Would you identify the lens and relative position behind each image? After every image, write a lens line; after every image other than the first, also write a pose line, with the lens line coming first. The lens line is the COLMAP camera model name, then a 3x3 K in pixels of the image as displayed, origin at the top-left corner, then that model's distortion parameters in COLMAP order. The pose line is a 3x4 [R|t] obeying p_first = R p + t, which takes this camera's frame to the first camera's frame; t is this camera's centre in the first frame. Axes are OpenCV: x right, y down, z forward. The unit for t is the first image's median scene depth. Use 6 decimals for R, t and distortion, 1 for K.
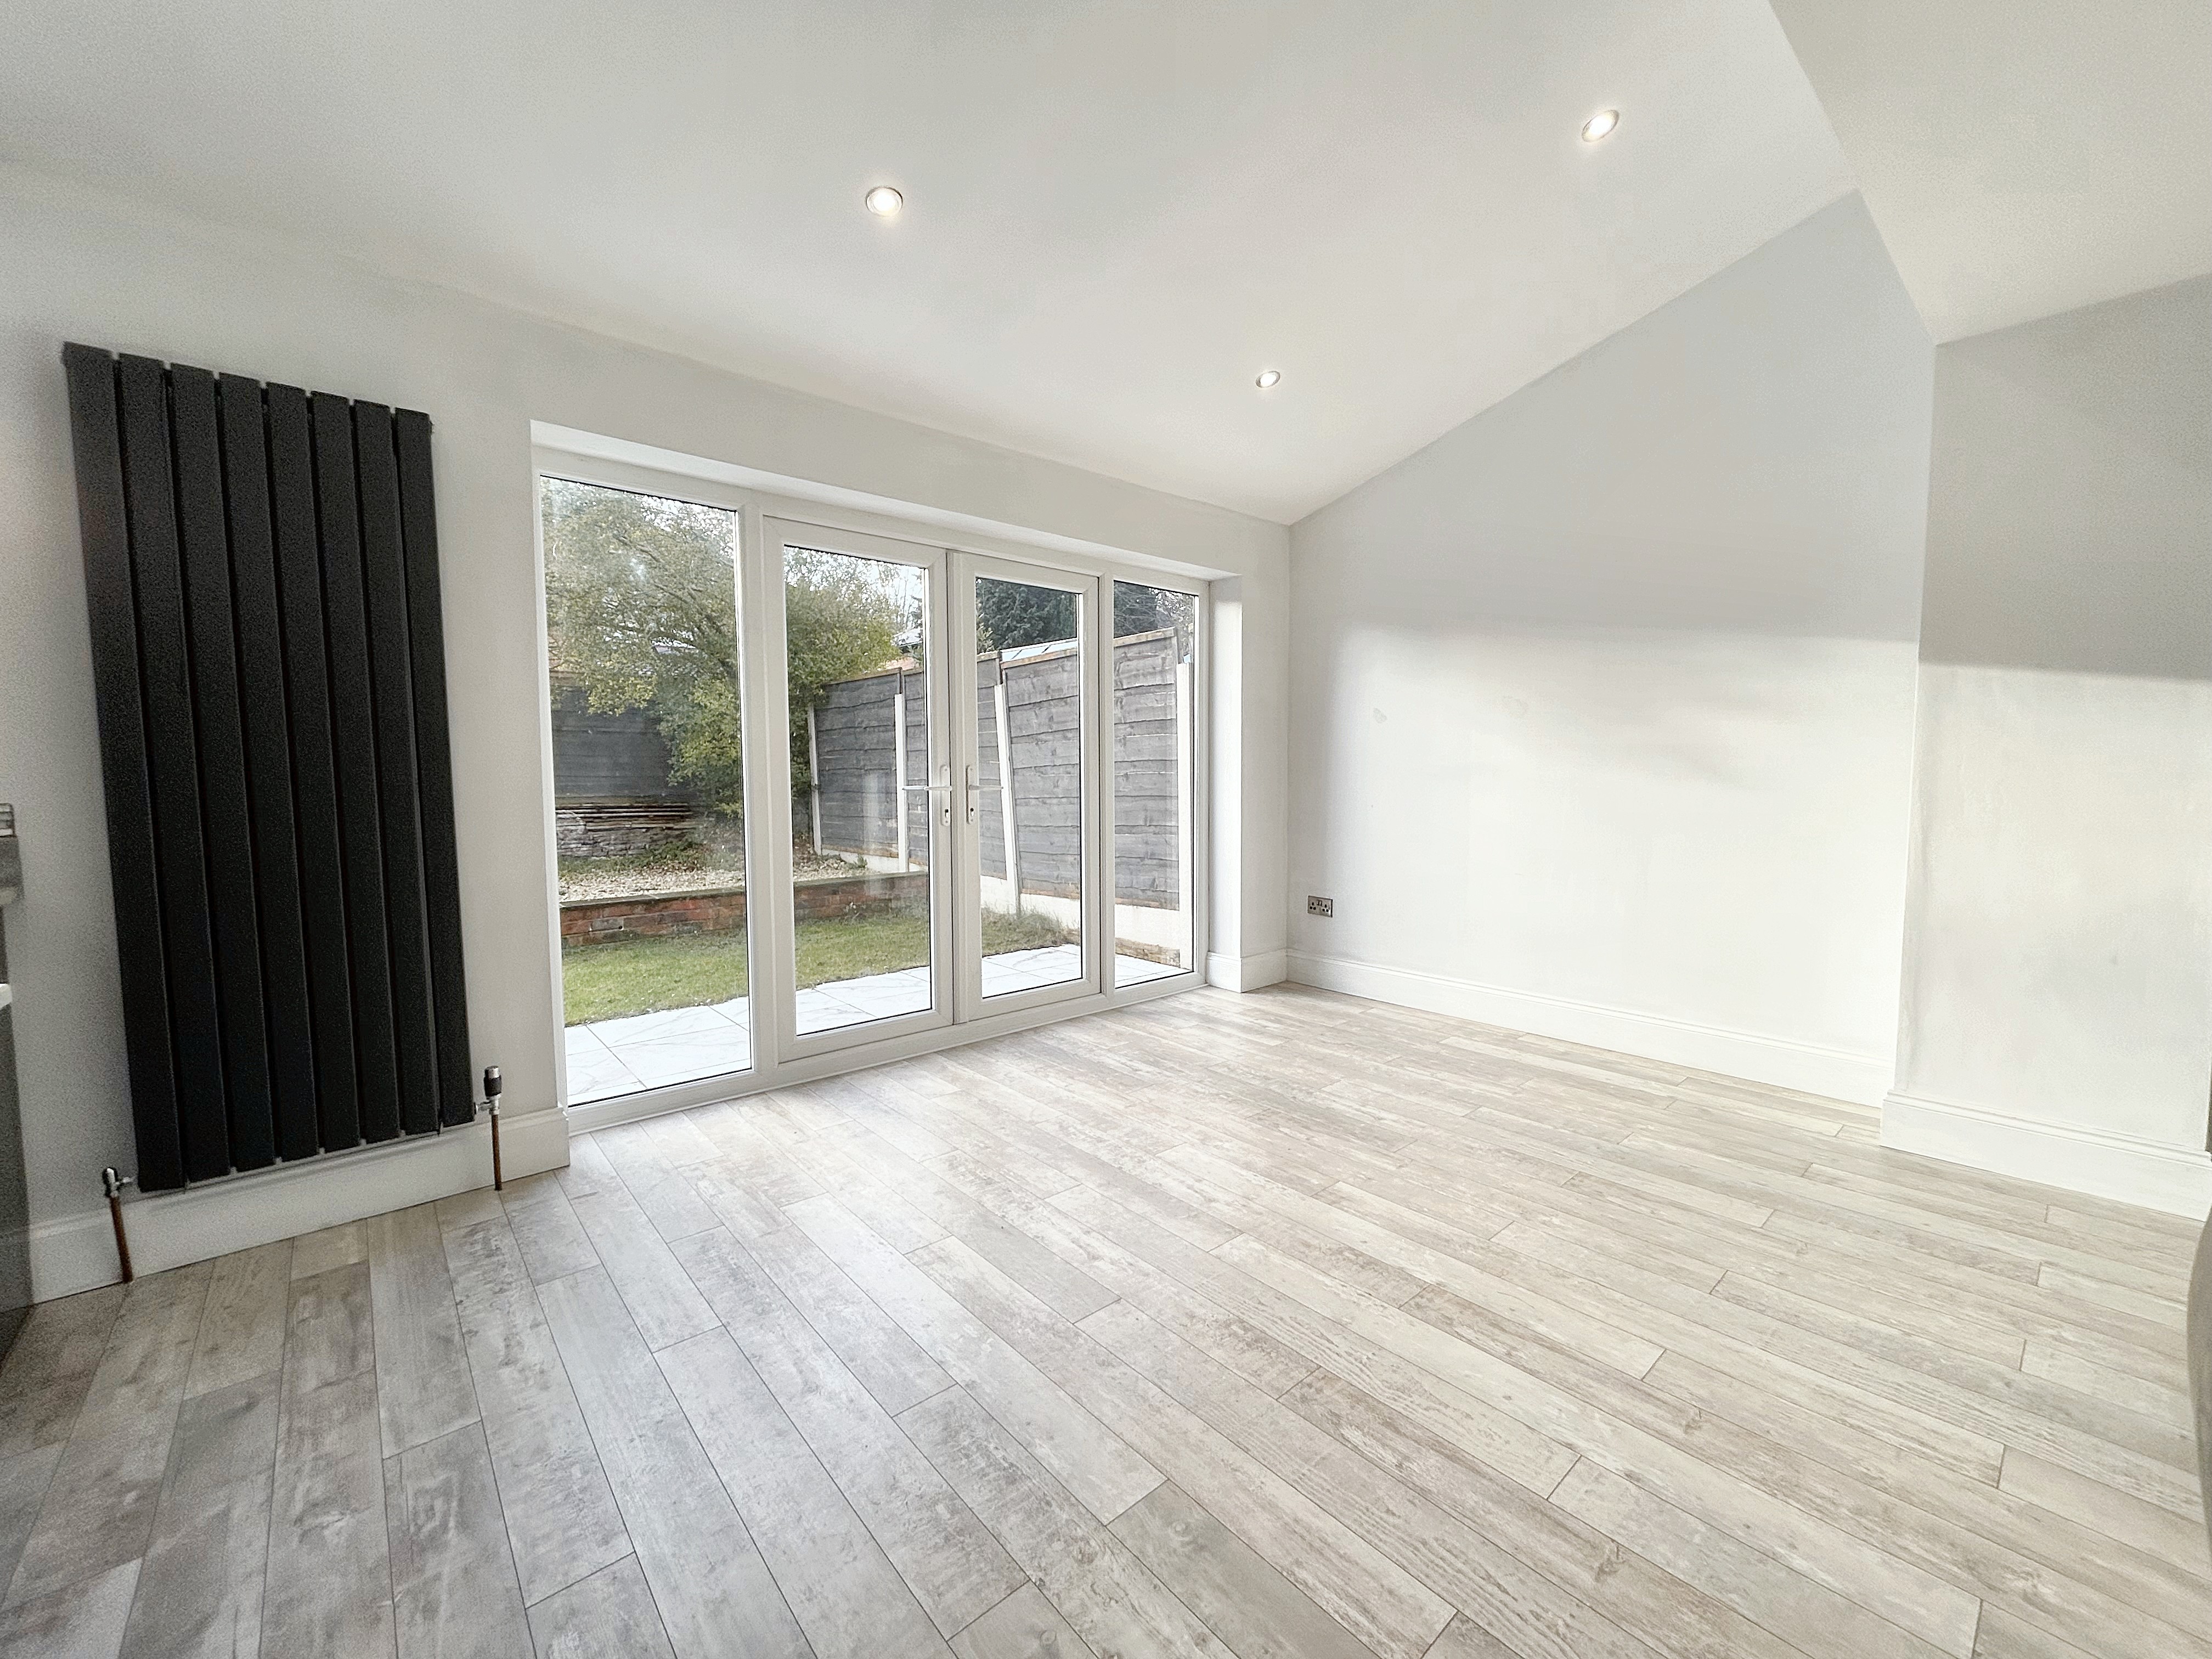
lens RADIAL K [[888.9, 0, 1108.1], [0, 888.9, 829.2], [0, 0, 1]] dist [-0.001821, -0.000078]
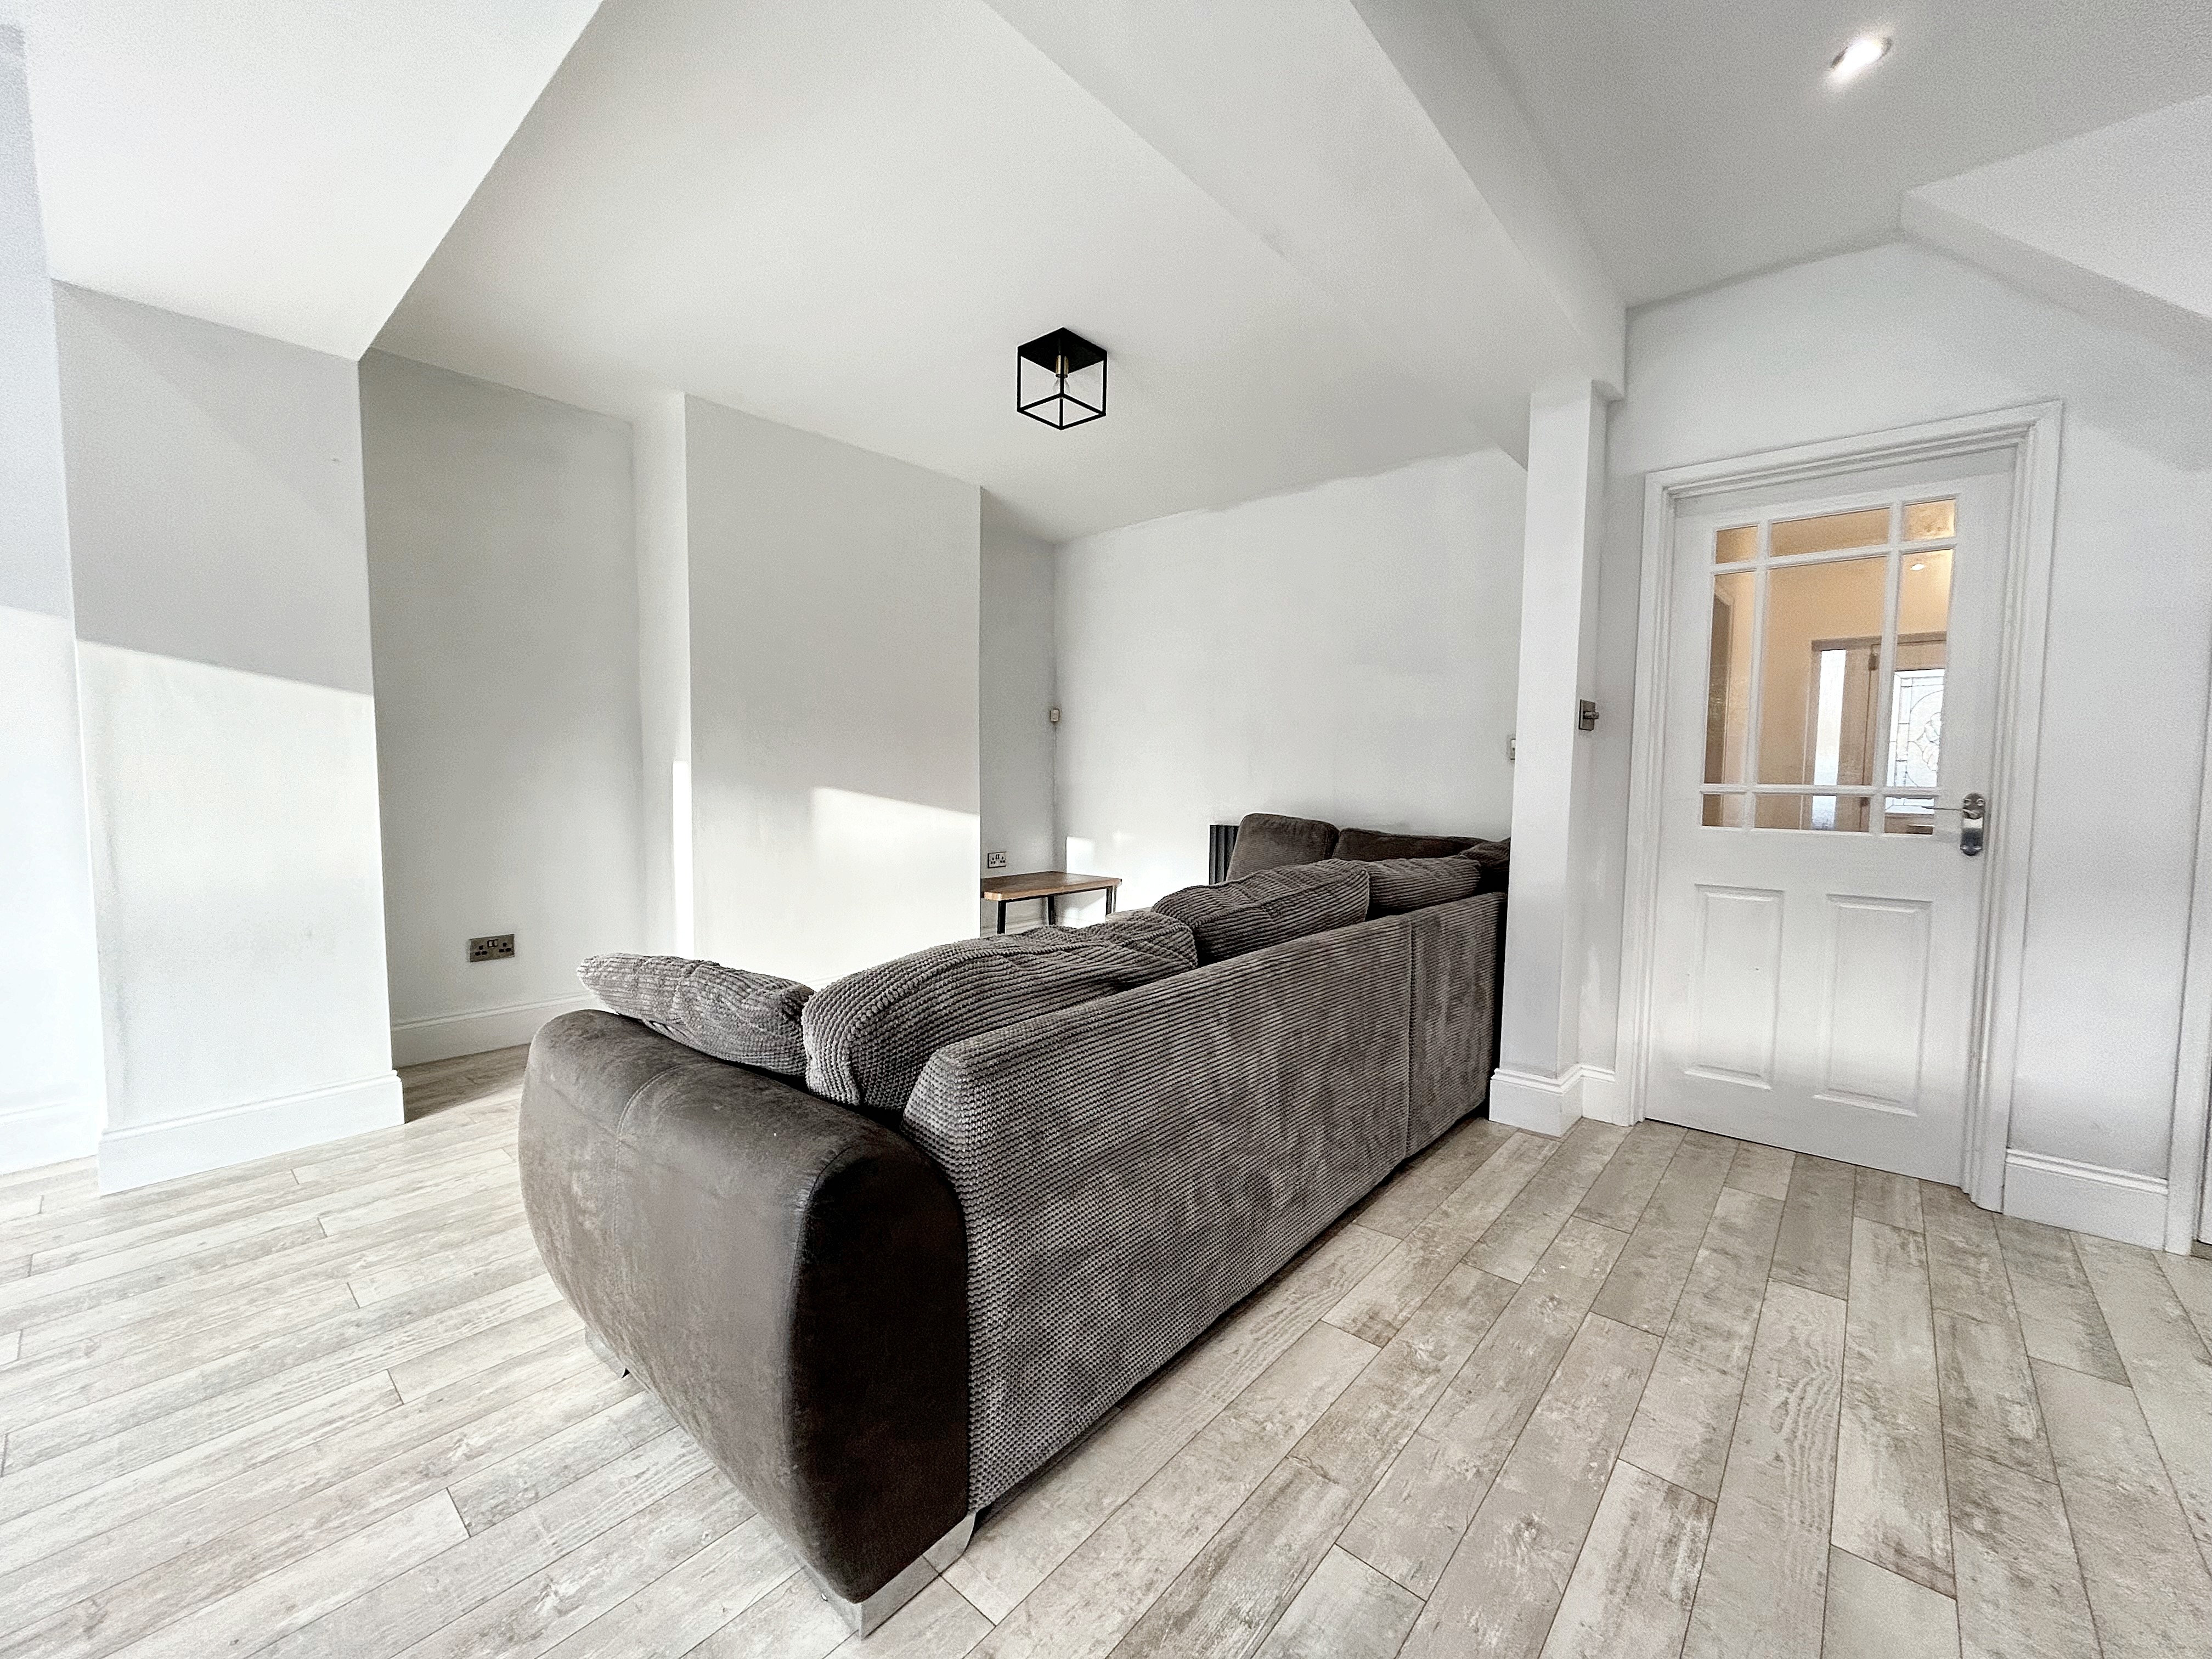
lens RADIAL K [[888.9, 0, 1107.6], [0, 888.9, 828.6], [0, 0, 1]] dist [-0.001821, -0.000078]
pose [[-0.130986, -0.061819, 0.989455, -0.106680], [0.059087, 0.995793, 0.070037, -0.005356], [-0.989622, 0.067638, -0.126783, 0.122183]]
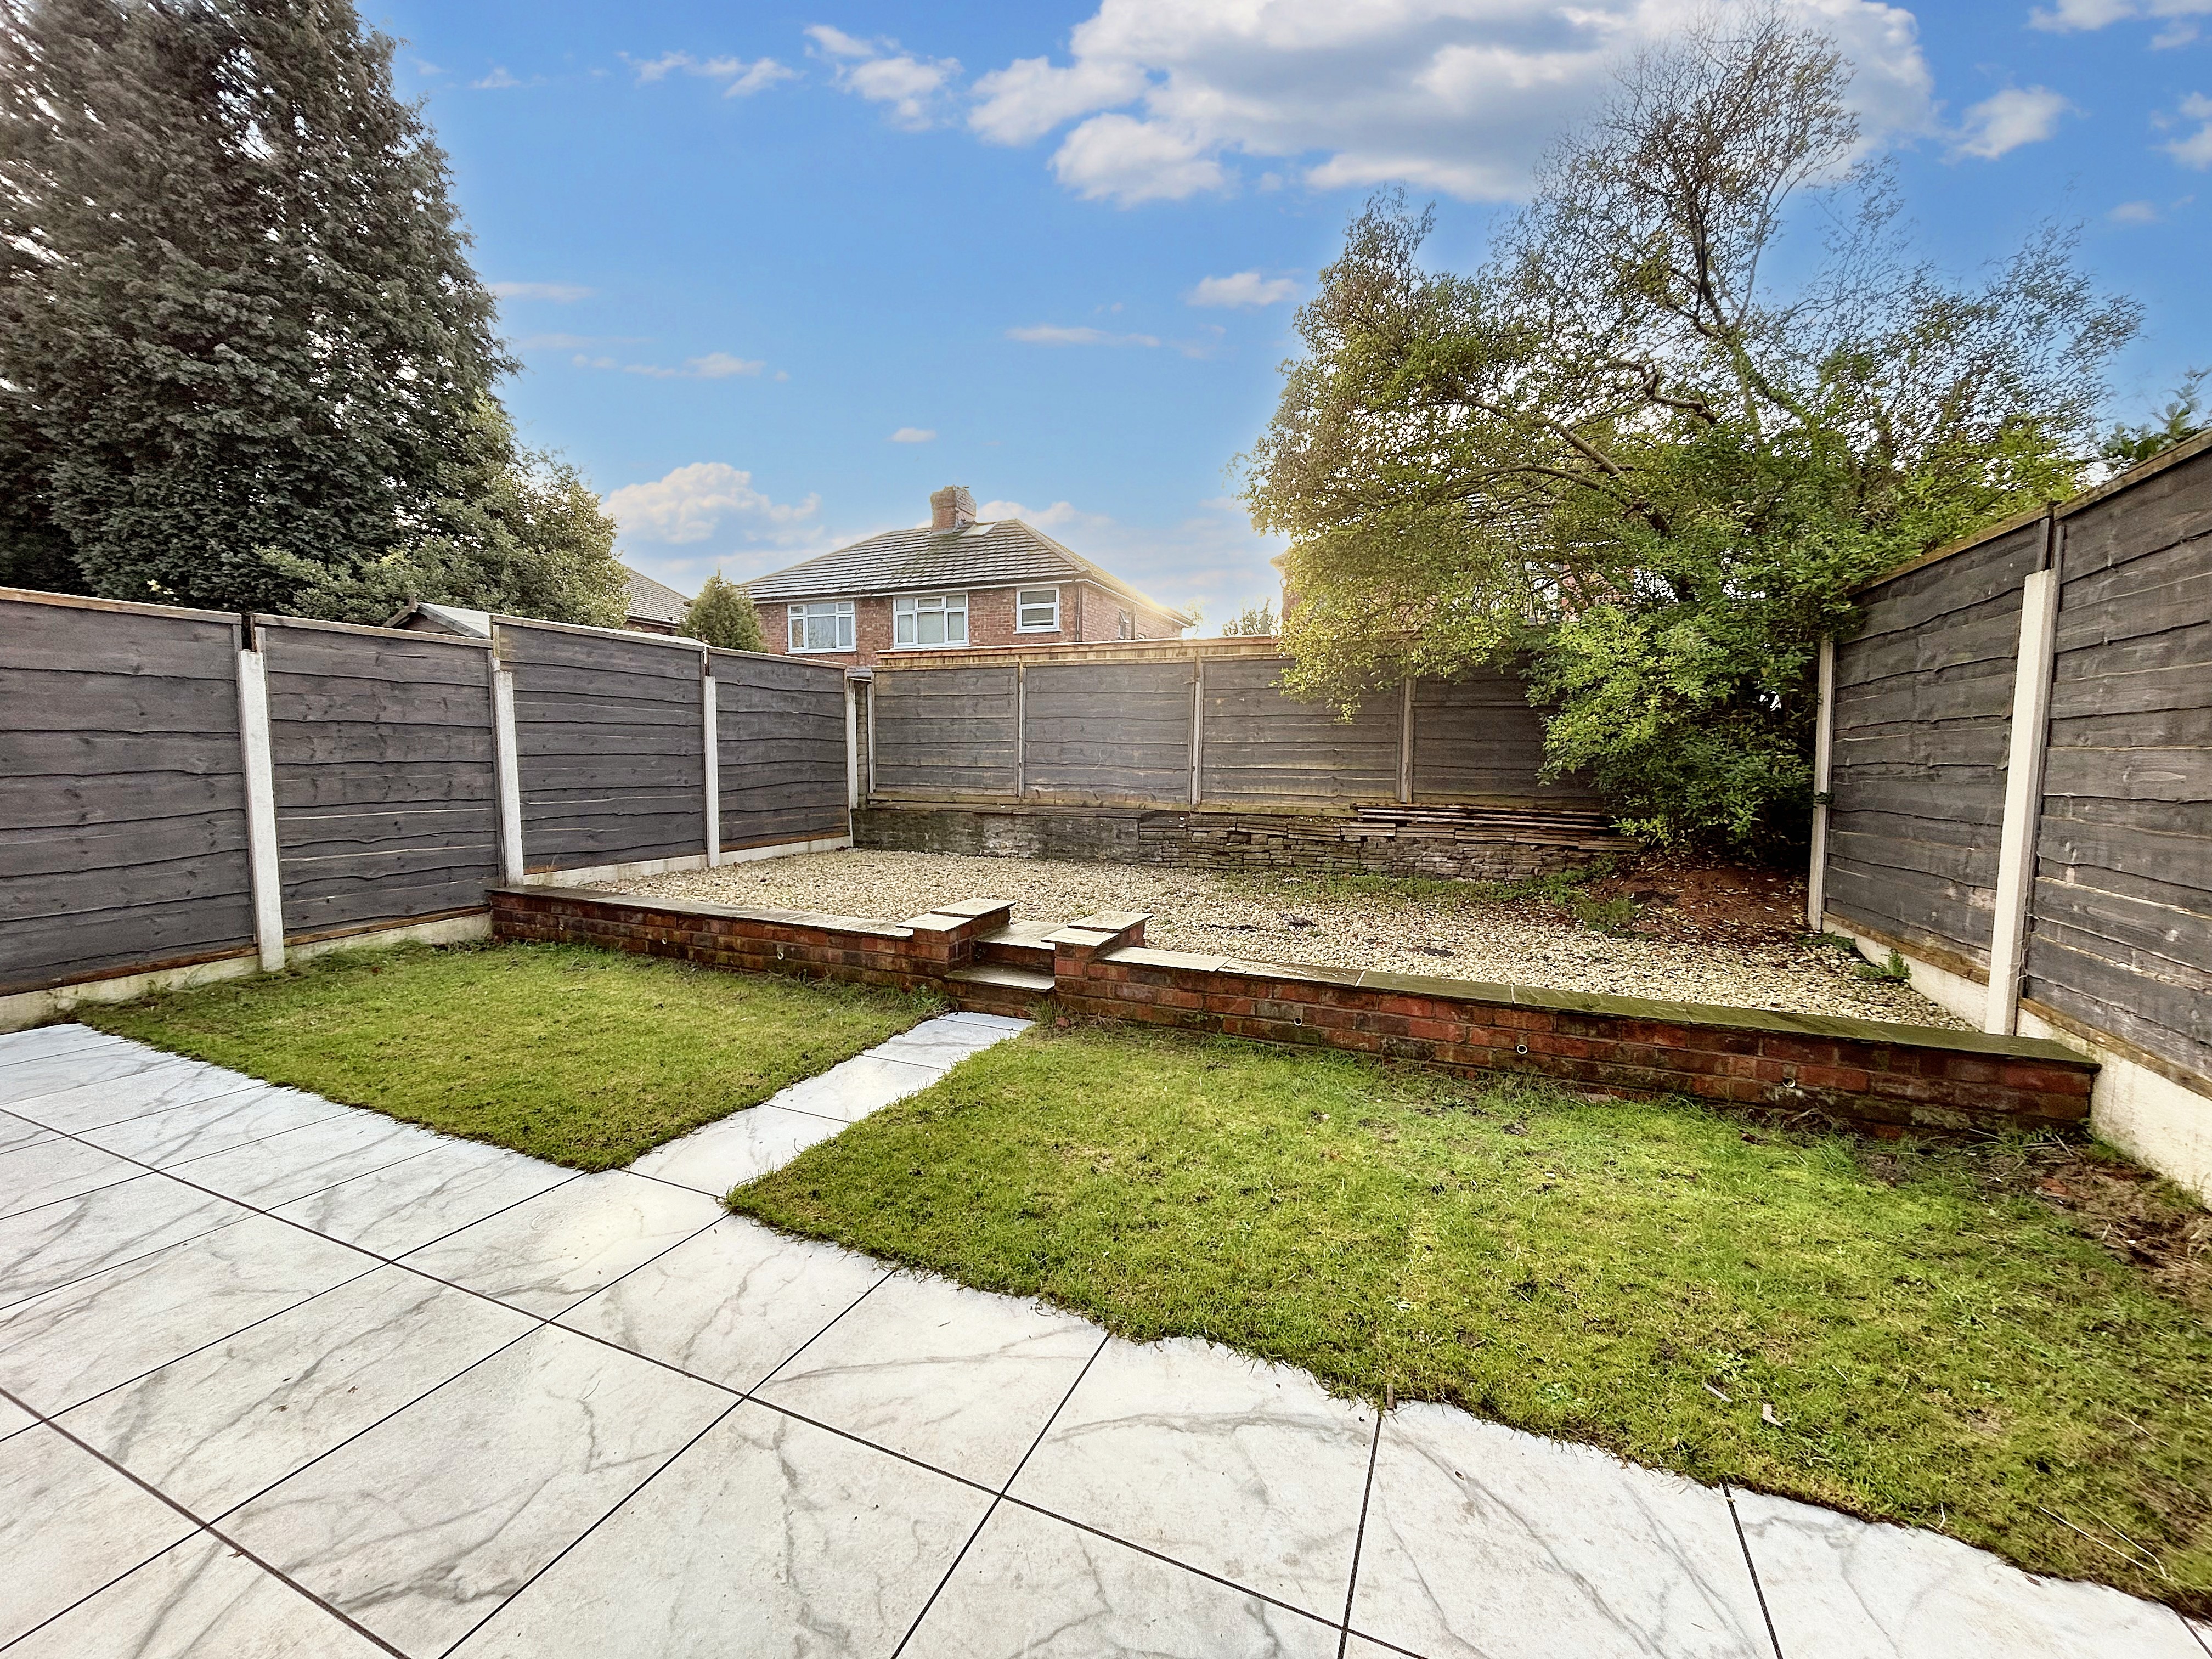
lens RADIAL K [[888.9, 0, 1108.5], [0, 888.9, 830.3], [0, 0, 1]] dist [-0.001821, -0.000078]
pose [[0.441375, 0.083424, -0.893436, -0.216320], [-0.072336, 0.995736, 0.057241, -0.119357], [0.894402, 0.039362, 0.445528, 1.695627]]
